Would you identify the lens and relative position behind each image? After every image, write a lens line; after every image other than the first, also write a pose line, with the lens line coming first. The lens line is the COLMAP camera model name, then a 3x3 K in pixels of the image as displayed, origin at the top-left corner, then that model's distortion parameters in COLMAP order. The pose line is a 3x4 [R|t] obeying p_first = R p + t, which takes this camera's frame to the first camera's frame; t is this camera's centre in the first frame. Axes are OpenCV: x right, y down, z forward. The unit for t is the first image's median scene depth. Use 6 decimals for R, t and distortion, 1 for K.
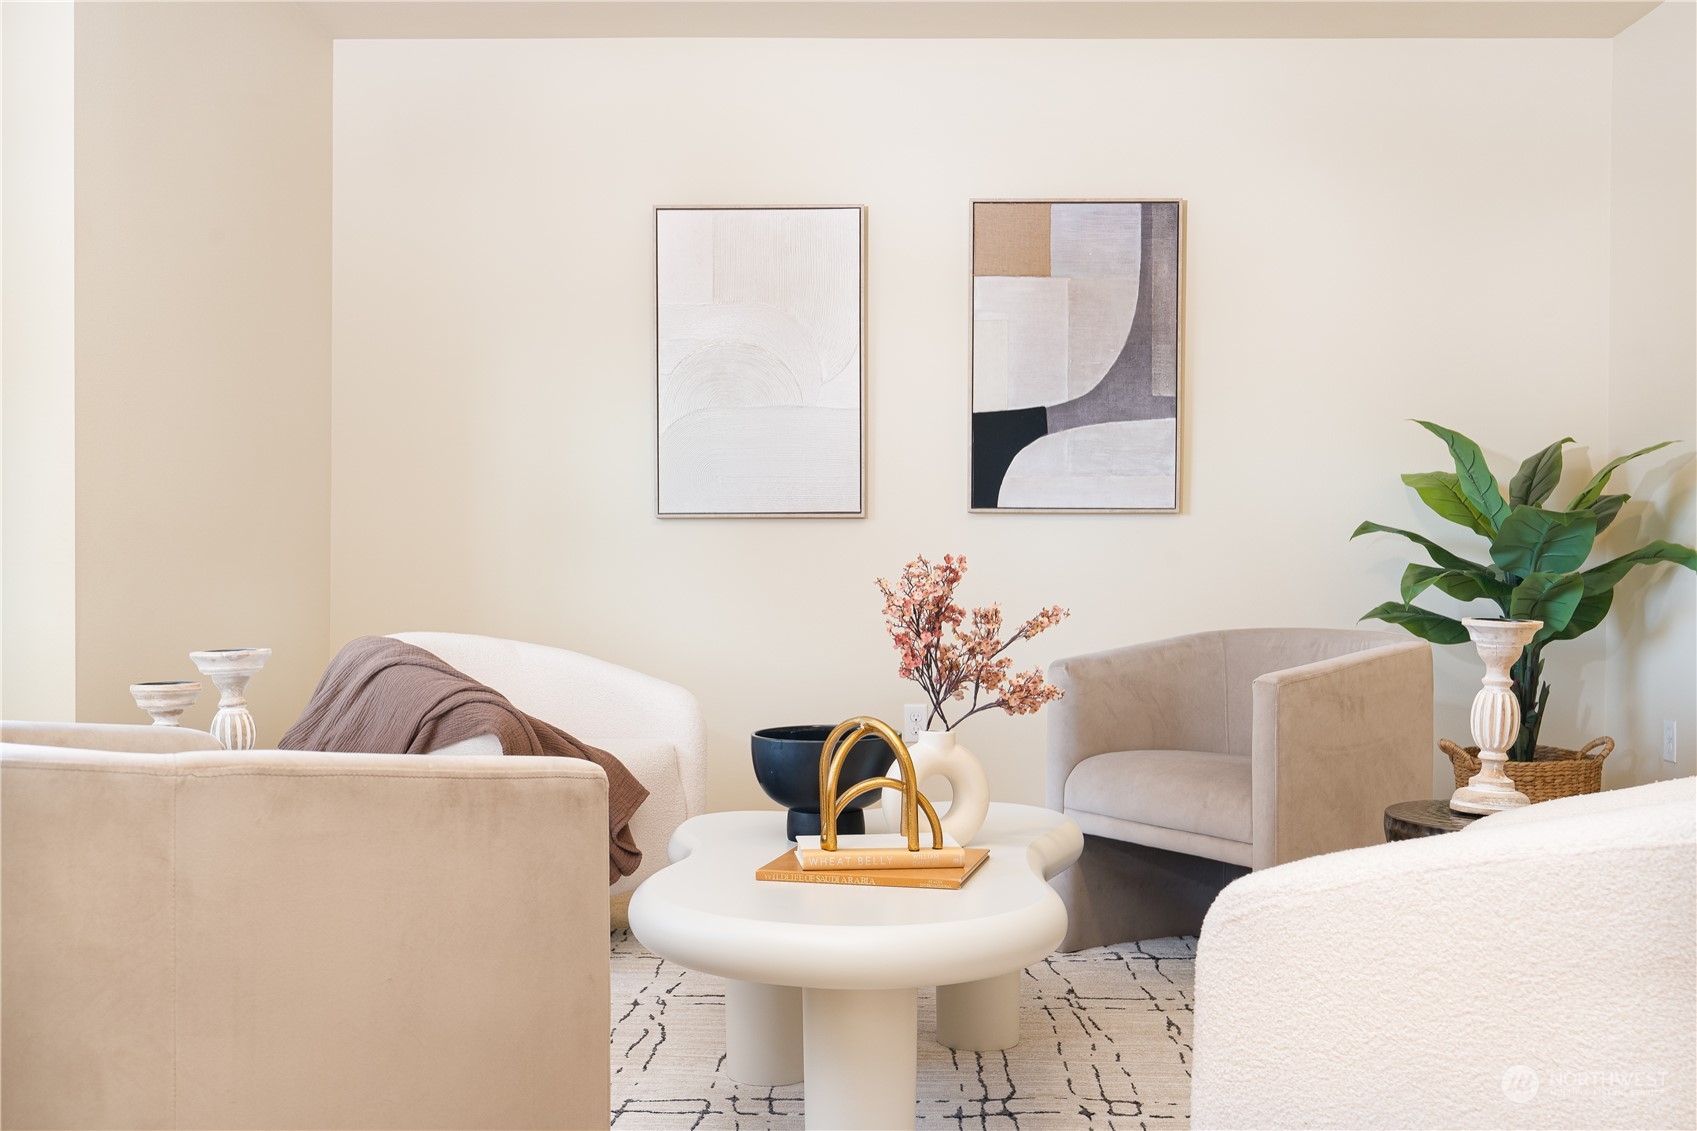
lens RADIAL K [[1695.1, 0, 848.5], [0, 1695.1, 566.5], [0, 0, 1]] dist [0.012501, 0.000000]
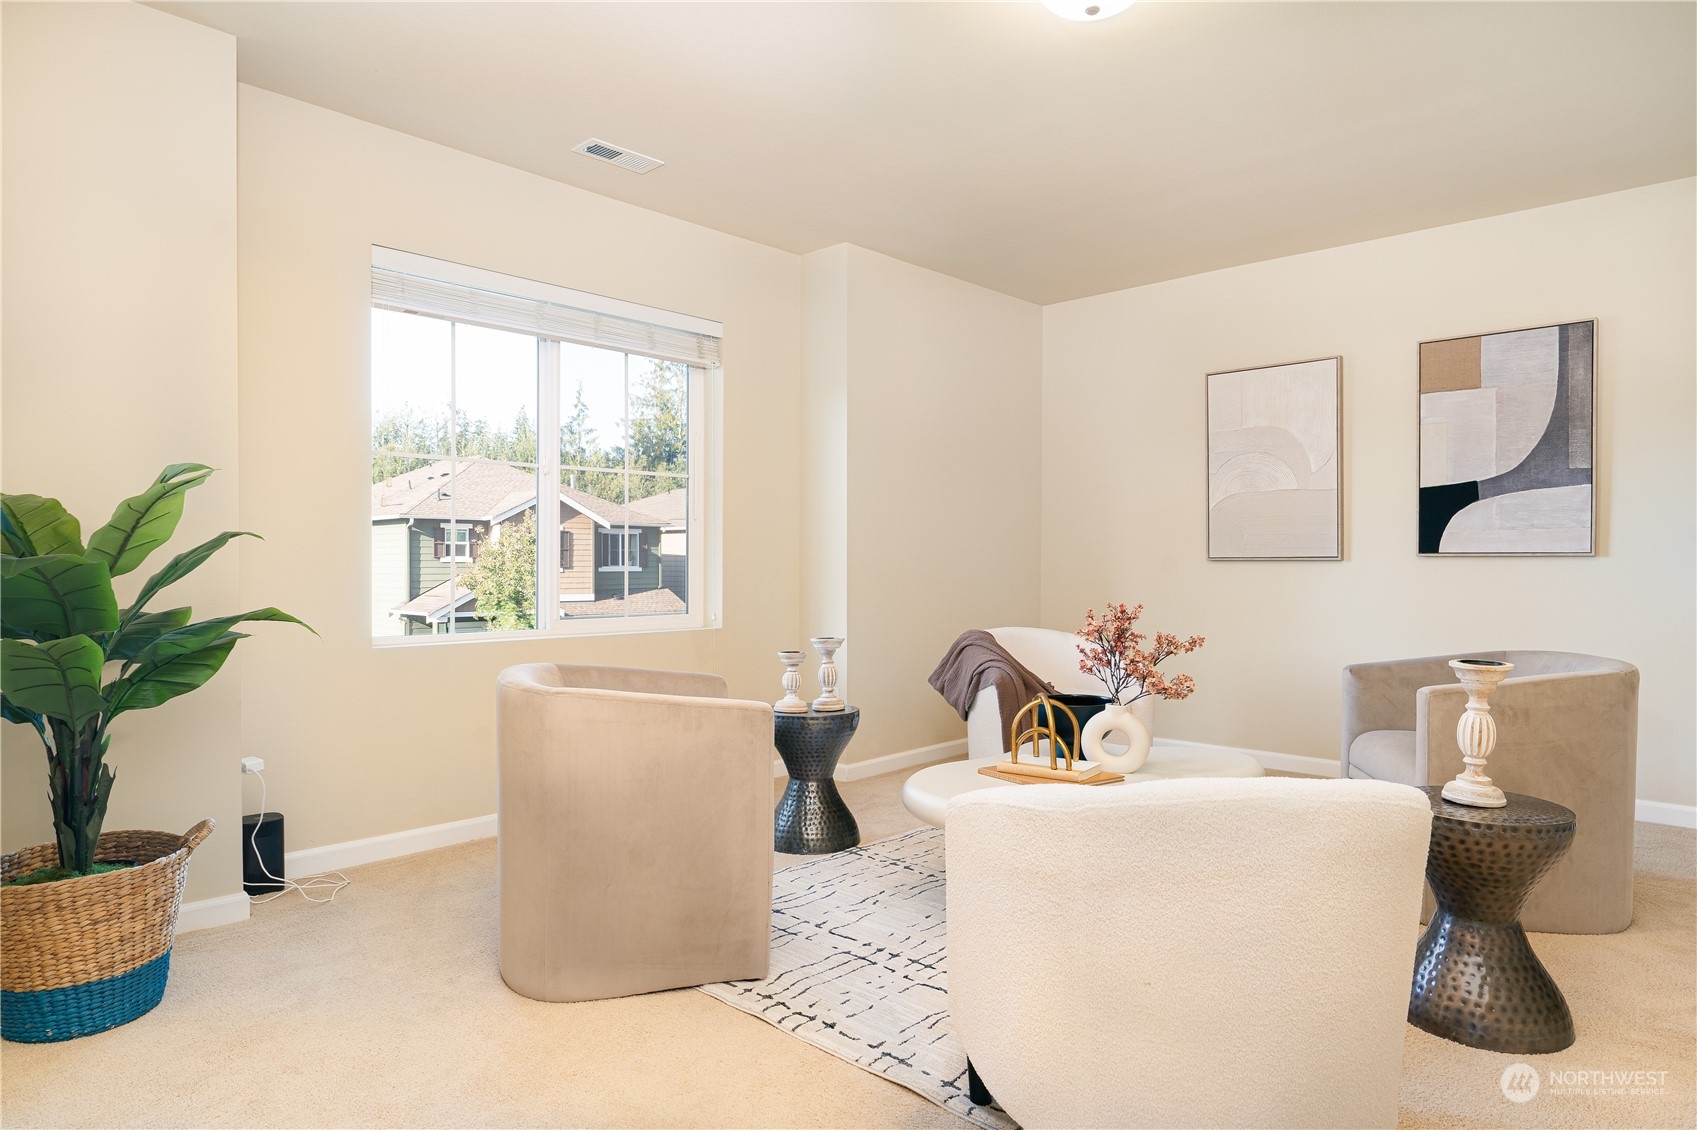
lens RADIAL K [[1021.4, 0, 847.7], [0, 1021.4, 563.3], [0, 0, 1]] dist [-0.005898, -0.002148]
pose [[0.733698, 0.001335, -0.679474, 0.307420], [0.000433, 0.999997, 0.002432, -0.028060], [0.679475, -0.002079, 0.733695, 0.023859]]
